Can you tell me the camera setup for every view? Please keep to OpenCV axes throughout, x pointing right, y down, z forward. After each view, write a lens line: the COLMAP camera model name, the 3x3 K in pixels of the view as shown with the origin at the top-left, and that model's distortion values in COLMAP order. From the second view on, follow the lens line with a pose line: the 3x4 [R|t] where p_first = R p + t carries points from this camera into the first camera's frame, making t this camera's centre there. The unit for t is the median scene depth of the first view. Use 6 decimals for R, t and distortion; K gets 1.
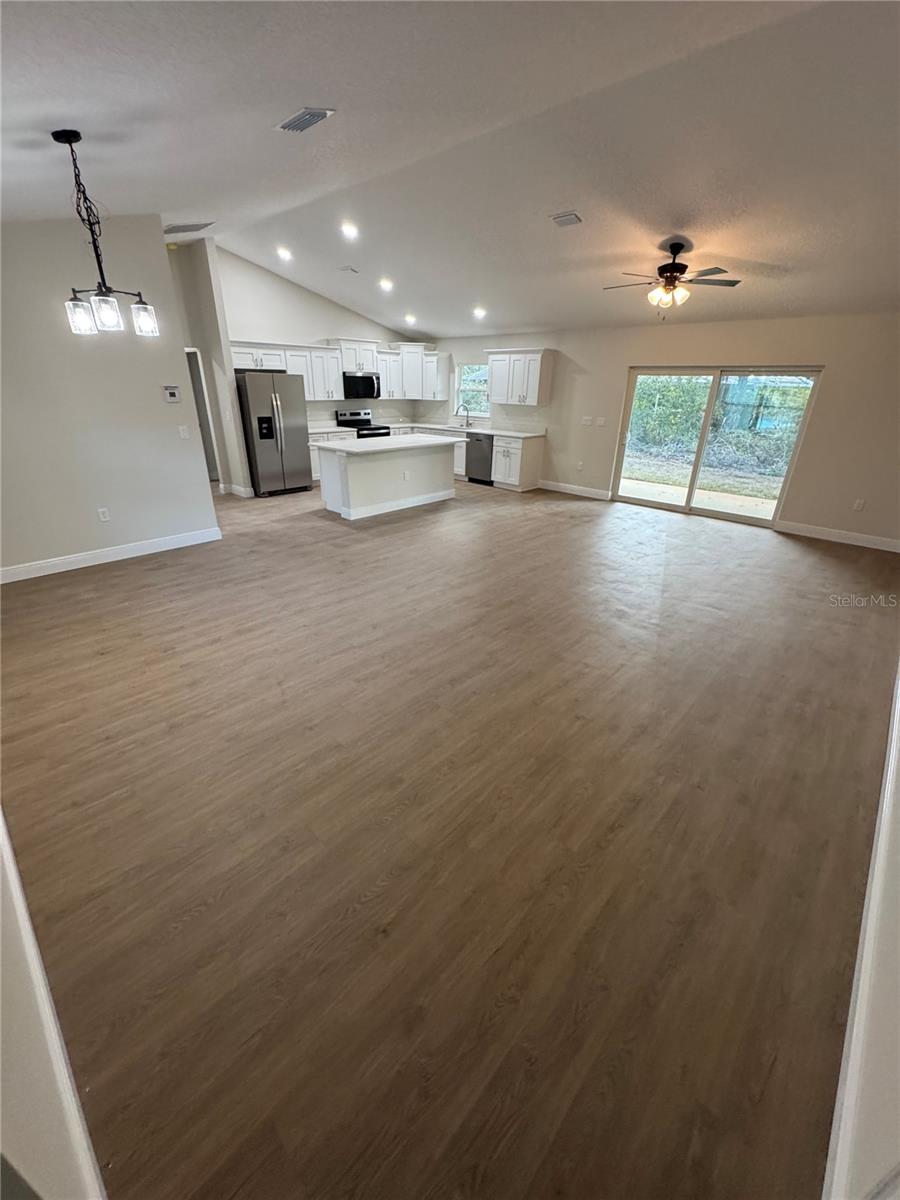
lens RADIAL K [[477.2, 0, 450.0], [0, 477.2, 600.0], [0, 0, 1]] dist [-0.012389, 0.000150]
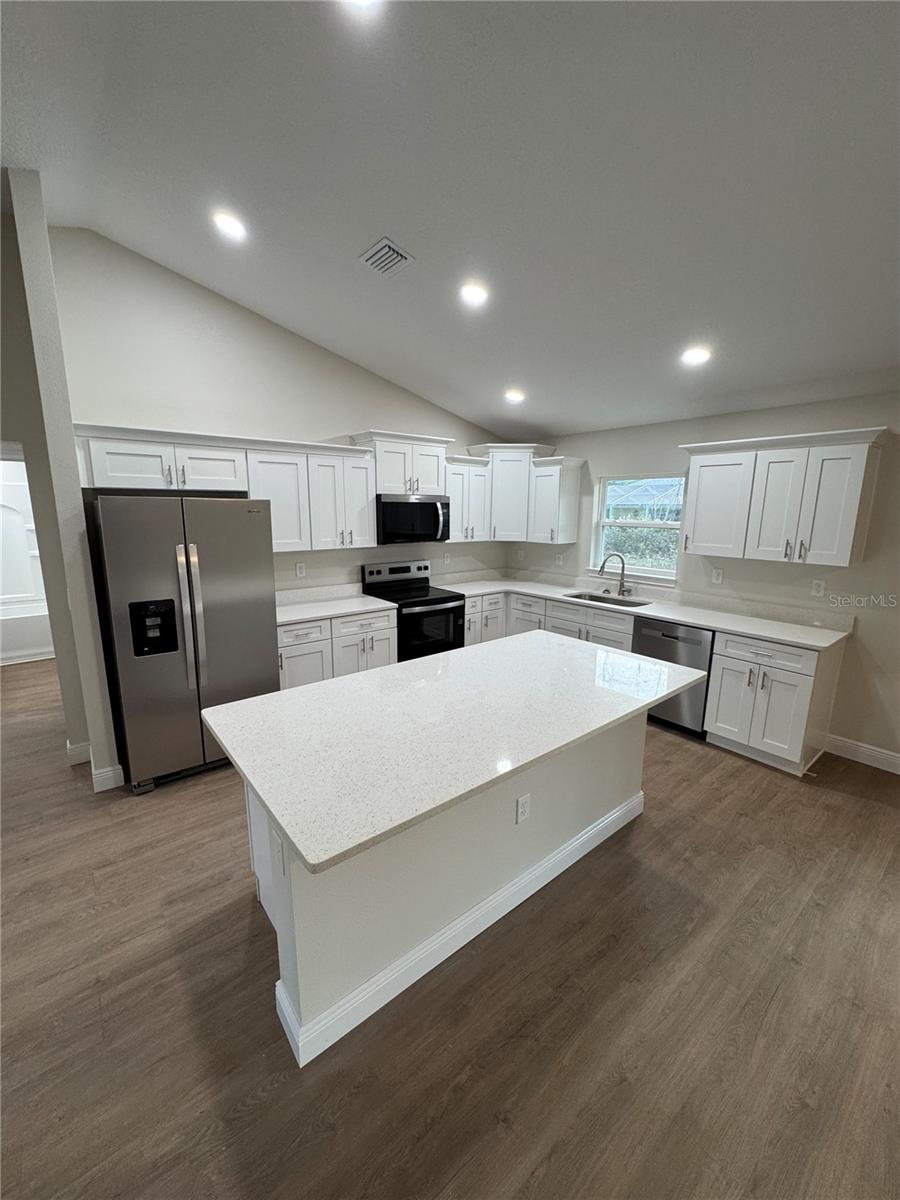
lens RADIAL K [[477.2, 0, 450.0], [0, 477.2, 600.0], [0, 0, 1]] dist [-0.012389, 0.000150]
pose [[0.990735, 0.014270, -0.135058, -0.077030], [-0.045932, 0.971070, -0.234338, -0.249259], [0.127806, 0.238370, 0.962728, 0.534742]]
